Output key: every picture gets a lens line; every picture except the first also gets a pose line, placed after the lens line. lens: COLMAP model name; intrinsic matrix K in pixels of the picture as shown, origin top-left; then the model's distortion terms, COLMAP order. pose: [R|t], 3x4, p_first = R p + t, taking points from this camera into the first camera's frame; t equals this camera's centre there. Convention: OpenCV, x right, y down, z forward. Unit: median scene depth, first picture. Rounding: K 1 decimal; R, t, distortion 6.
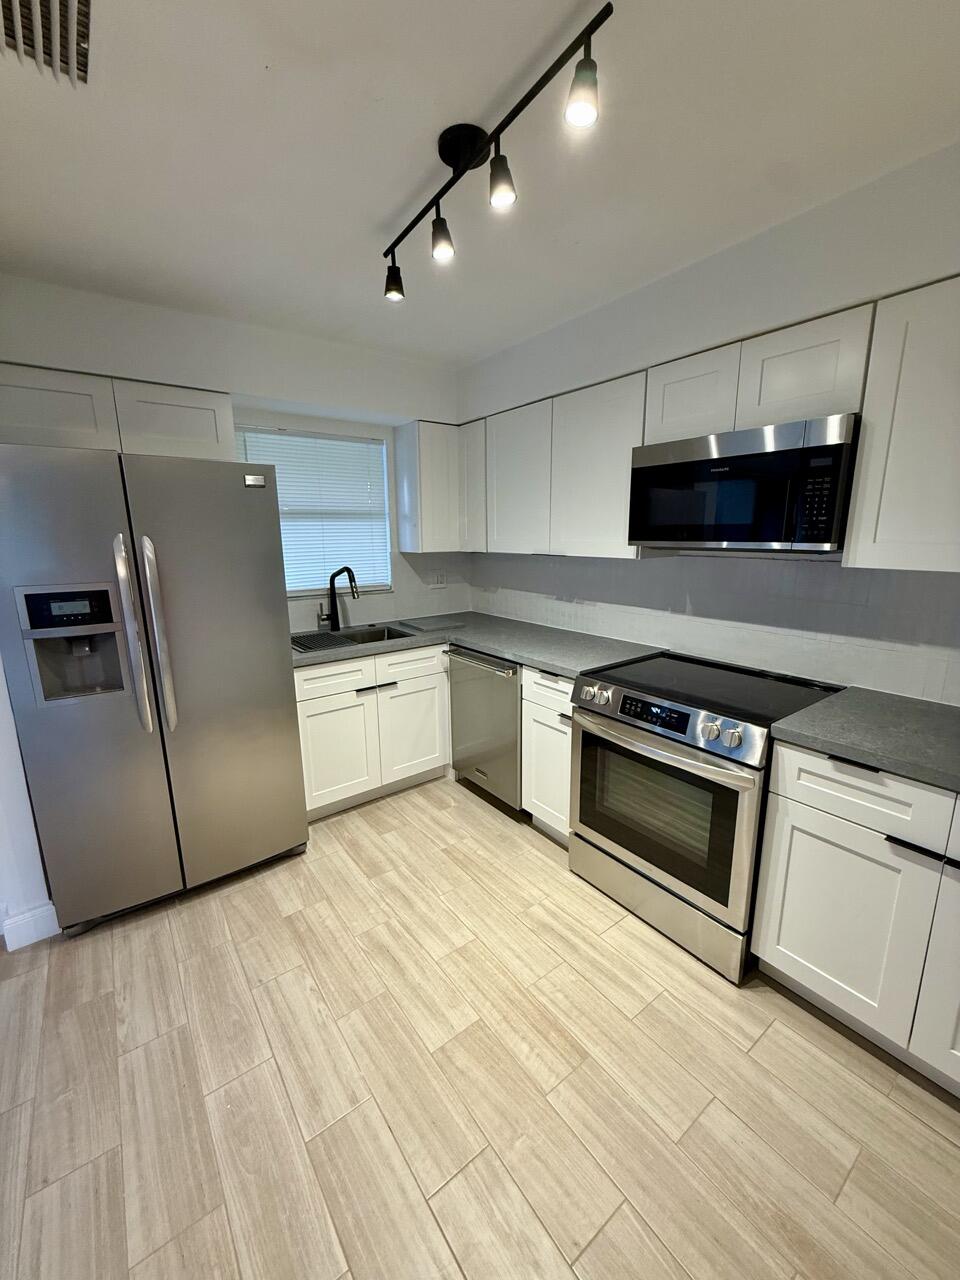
lens RADIAL K [[511.0, 0, 480.0], [0, 511.0, 640.0], [0, 0, 1]] dist [-0.002035, 0.000217]
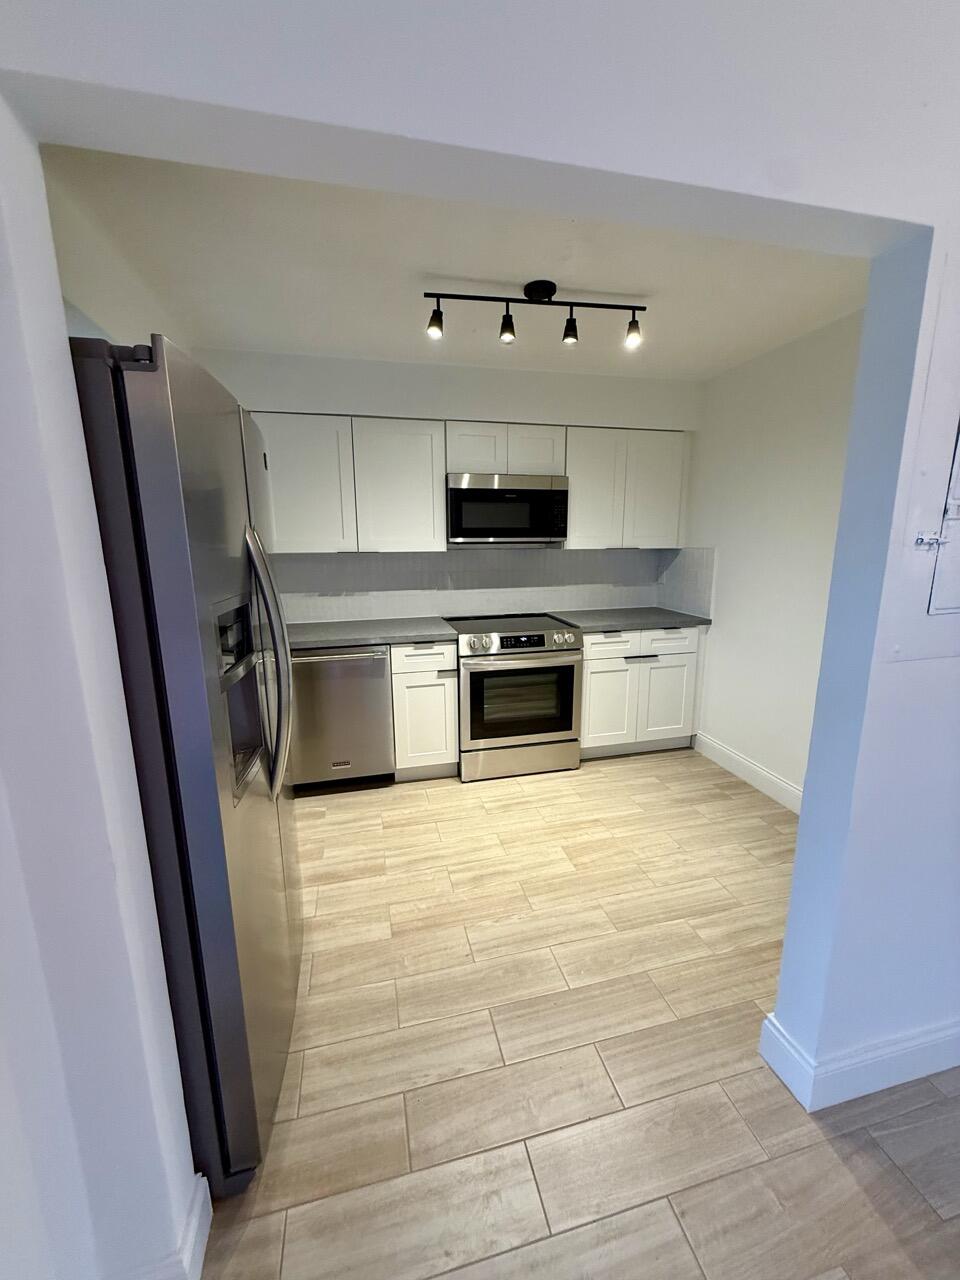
lens RADIAL K [[511.0, 0, 480.0], [0, 511.0, 640.0], [0, 0, 1]] dist [-0.002035, 0.000217]
pose [[0.391171, -0.177043, 0.903129, -1.251196], [0.195127, 0.974966, 0.106610, -0.065831], [-0.899395, 0.134522, 0.415924, 0.457968]]
